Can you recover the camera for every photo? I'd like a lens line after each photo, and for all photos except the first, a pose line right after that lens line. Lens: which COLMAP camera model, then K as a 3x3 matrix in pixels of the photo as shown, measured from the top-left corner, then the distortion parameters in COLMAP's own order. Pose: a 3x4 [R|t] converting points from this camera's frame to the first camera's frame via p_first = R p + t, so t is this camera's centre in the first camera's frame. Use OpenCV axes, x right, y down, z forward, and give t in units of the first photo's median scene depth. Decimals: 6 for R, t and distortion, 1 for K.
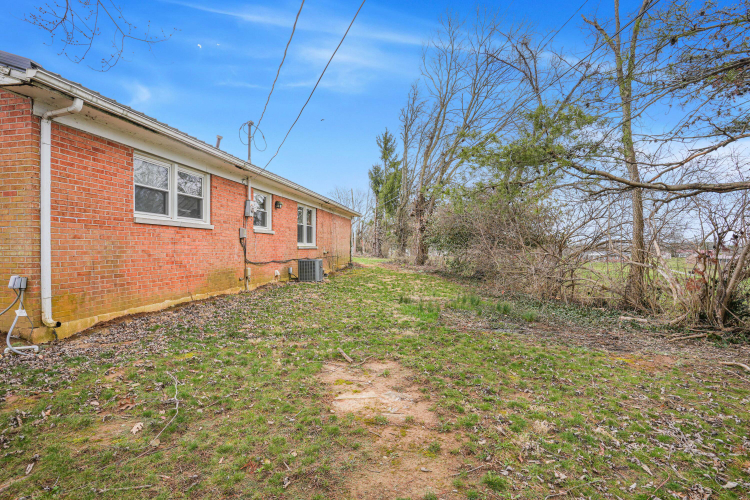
lens RADIAL K [[374.3, 0, 375.4], [0, 374.3, 252.8], [0, 0, 1]] dist [-0.036663, 0.017018]
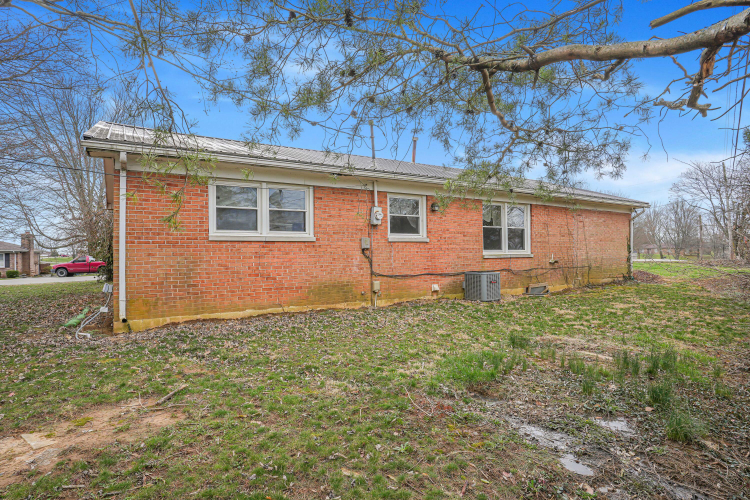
lens RADIAL K [[413.7, 0, 375.0], [0, 413.7, 249.8], [0, 0, 1]] dist [-0.001397, 0.003321]
pose [[0.637750, -0.026227, -0.769797, 0.574092], [0.006738, 0.999572, -0.028473, -0.009576], [0.770214, 0.012972, 0.637654, 0.475323]]
